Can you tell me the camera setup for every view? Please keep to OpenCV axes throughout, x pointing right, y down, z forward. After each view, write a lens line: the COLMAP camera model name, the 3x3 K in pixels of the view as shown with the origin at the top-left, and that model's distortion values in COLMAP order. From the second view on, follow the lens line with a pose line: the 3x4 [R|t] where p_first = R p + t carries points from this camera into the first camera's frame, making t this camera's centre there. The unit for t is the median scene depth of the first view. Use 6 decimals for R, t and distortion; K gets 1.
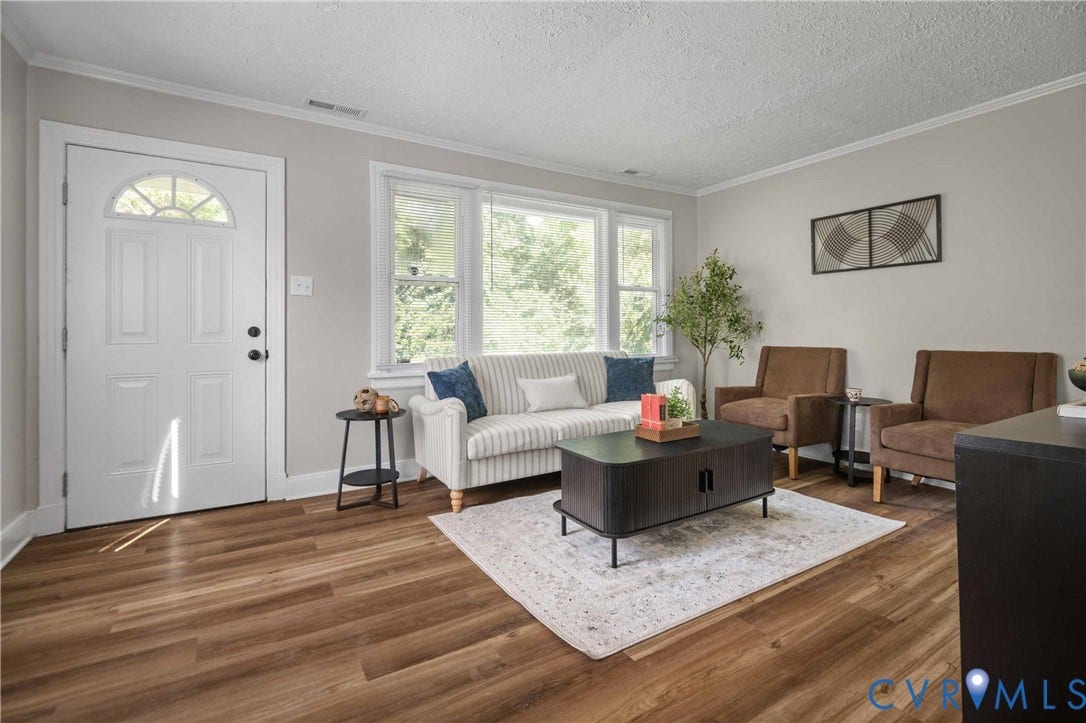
lens RADIAL K [[507.4, 0, 562.5], [0, 507.4, 335.1], [0, 0, 1]] dist [0.003766, 0.000229]
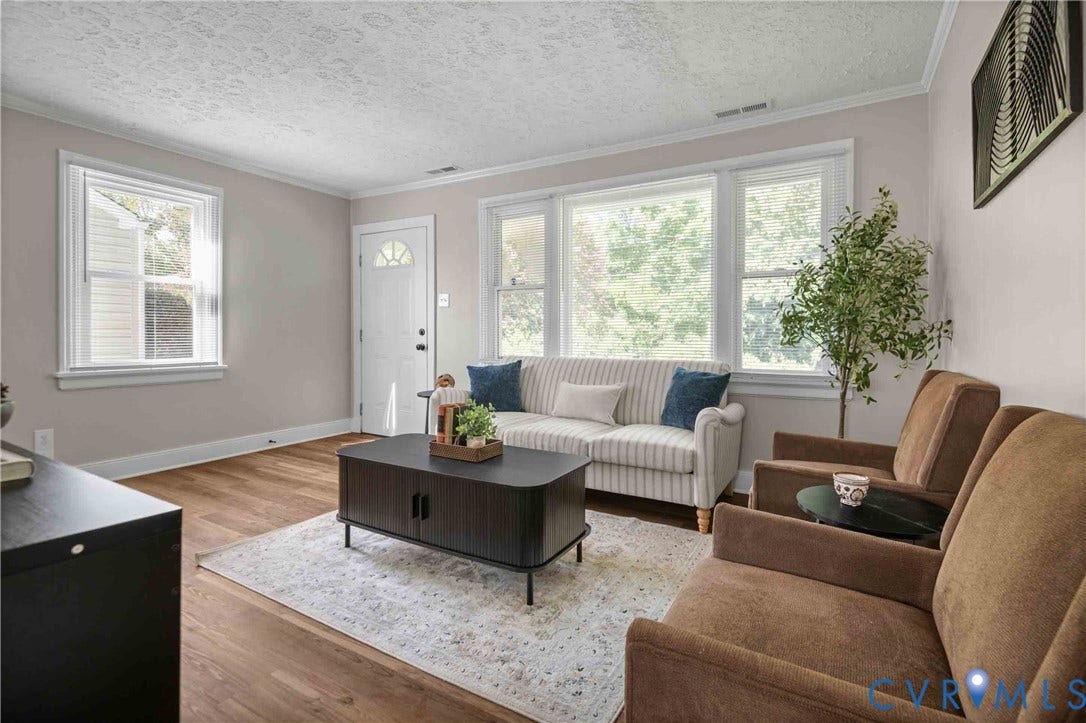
lens RADIAL K [[502.3, 0, 561.6], [0, 502.3, 346.4], [0, 0, 1]] dist [-0.001950, -0.001488]
pose [[0.467803, 0.030613, -0.883302, 1.000942], [-0.017136, 0.999526, 0.025565, -0.010464], [0.883666, 0.003177, 0.468106, 0.707952]]
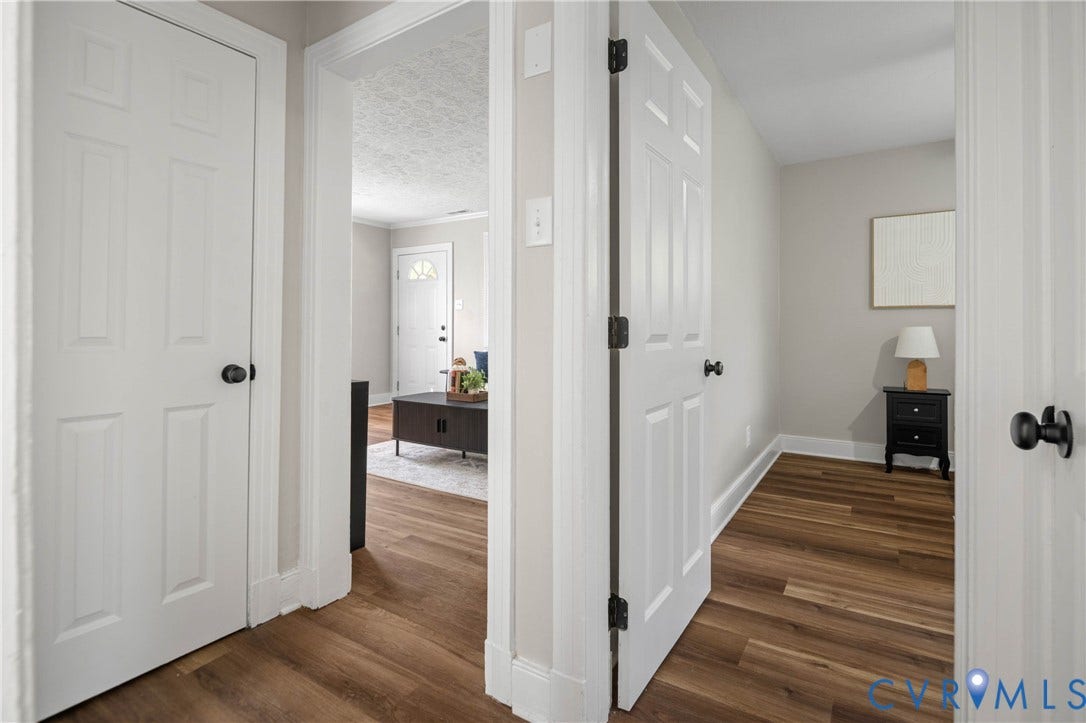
lens RADIAL K [[507.4, 0, 562.5], [0, 507.4, 335.1], [0, 0, 1]] dist [0.003766, 0.000229]
pose [[0.430520, 0.019961, -0.902360, 1.599505], [-0.016809, 0.999759, 0.014096, -0.015565], [0.902424, 0.009099, 0.430752, 0.579925]]
